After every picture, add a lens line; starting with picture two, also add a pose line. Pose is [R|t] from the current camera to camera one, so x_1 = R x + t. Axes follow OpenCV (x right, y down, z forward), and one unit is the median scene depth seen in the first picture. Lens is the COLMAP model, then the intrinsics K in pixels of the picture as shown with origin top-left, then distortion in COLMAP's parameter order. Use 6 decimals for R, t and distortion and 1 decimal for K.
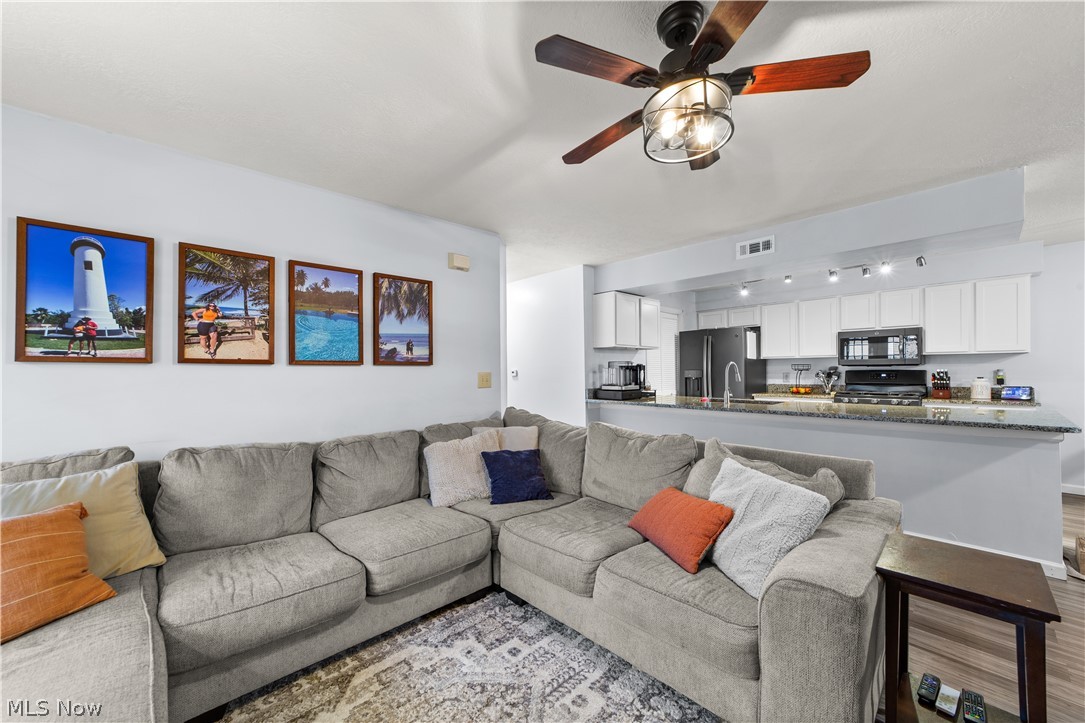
lens RADIAL K [[415.2, 0, 544.5], [0, 415.2, 364.4], [0, 0, 1]] dist [-0.009971, 0.006559]
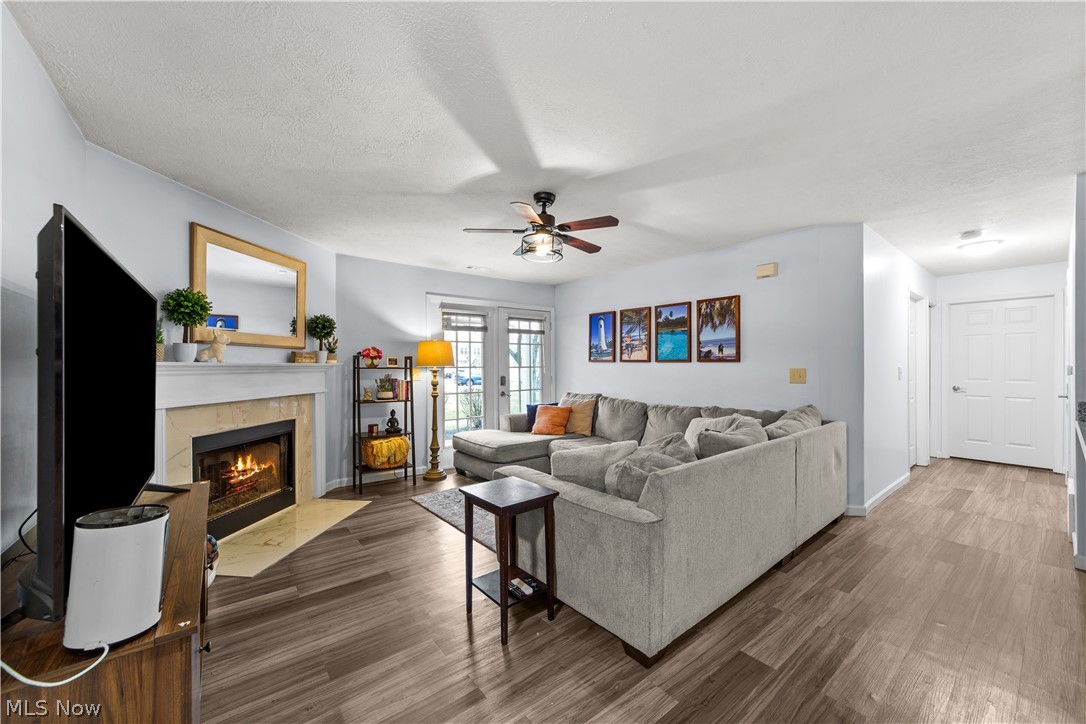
lens RADIAL K [[415.6, 0, 535.2], [0, 415.6, 362.9], [0, 0, 1]] dist [-0.009971, 0.006559]
pose [[-0.086446, 0.006453, -0.996236, 1.121648], [0.018802, 0.999811, 0.004844, -0.013776], [0.996079, -0.018313, -0.086551, 0.536959]]
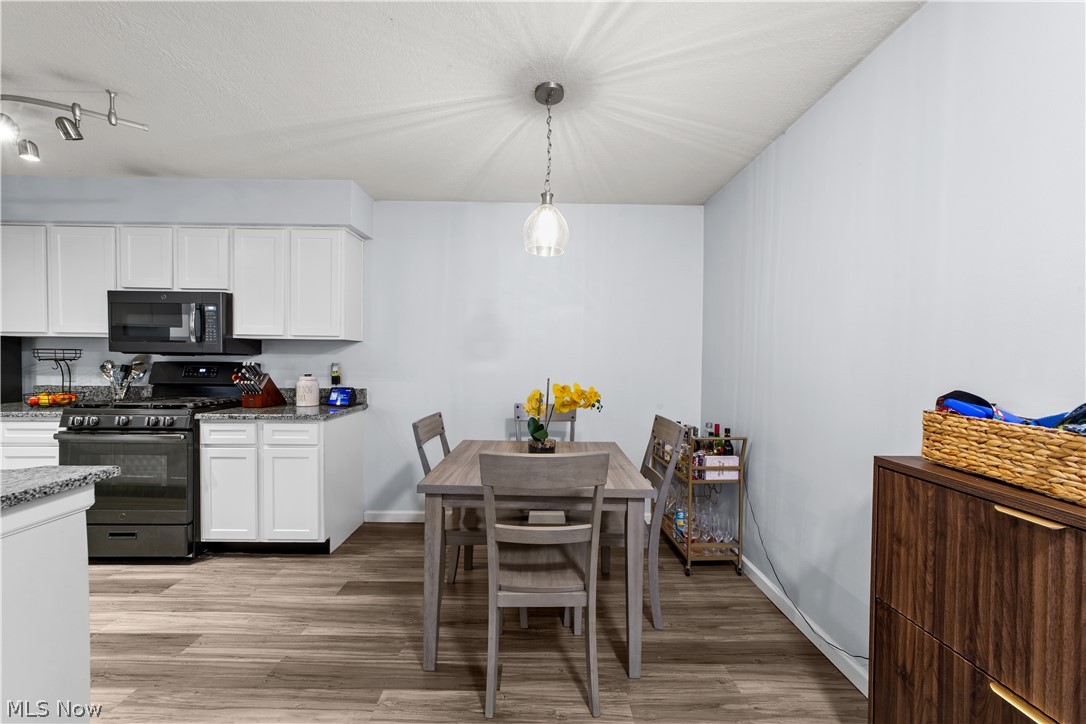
lens RADIAL K [[415.6, 0, 529.8], [0, 415.6, 368.3], [0, 0, 1]] dist [-0.009971, 0.006559]
pose [[0.686873, -0.000685, 0.726777, 1.196713], [-0.030473, 0.999093, 0.029741, -0.016125], [-0.726138, -0.042575, 0.686229, 0.387556]]
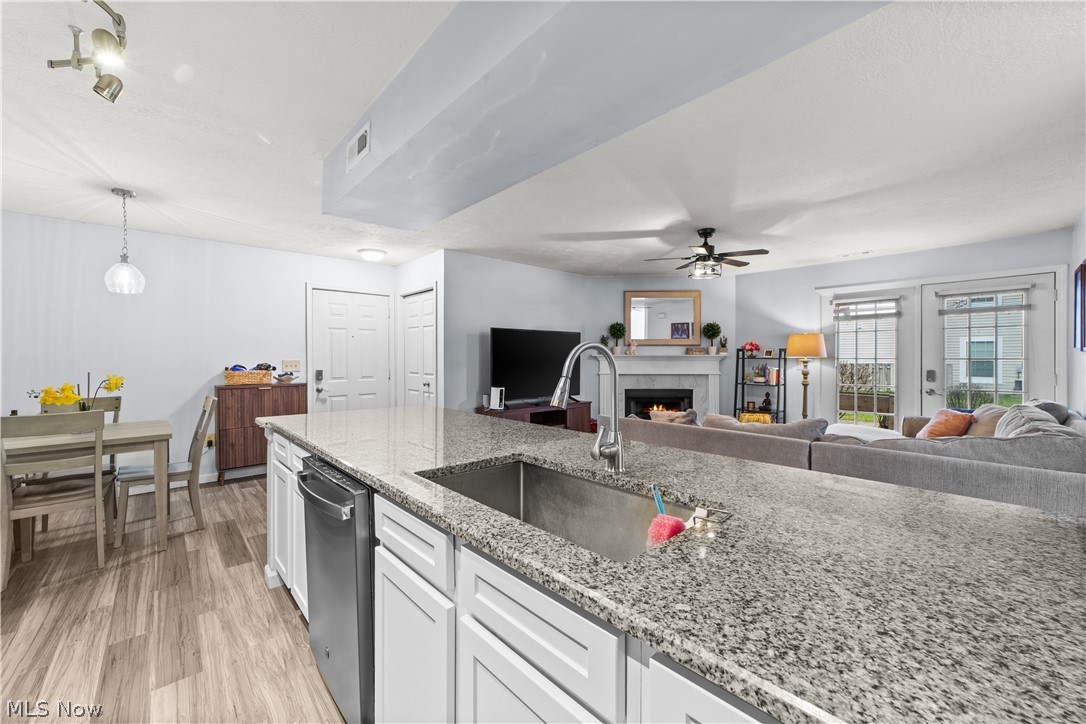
lens RADIAL K [[415.6, 0, 539.1], [0, 415.6, 355.8], [0, 0, 1]] dist [-0.009971, 0.006559]
pose [[-0.999814, 0.012946, 0.014273, 0.660855], [0.012713, 0.999786, -0.016330, 0.008039], [-0.014481, -0.016146, -0.999765, 1.768408]]
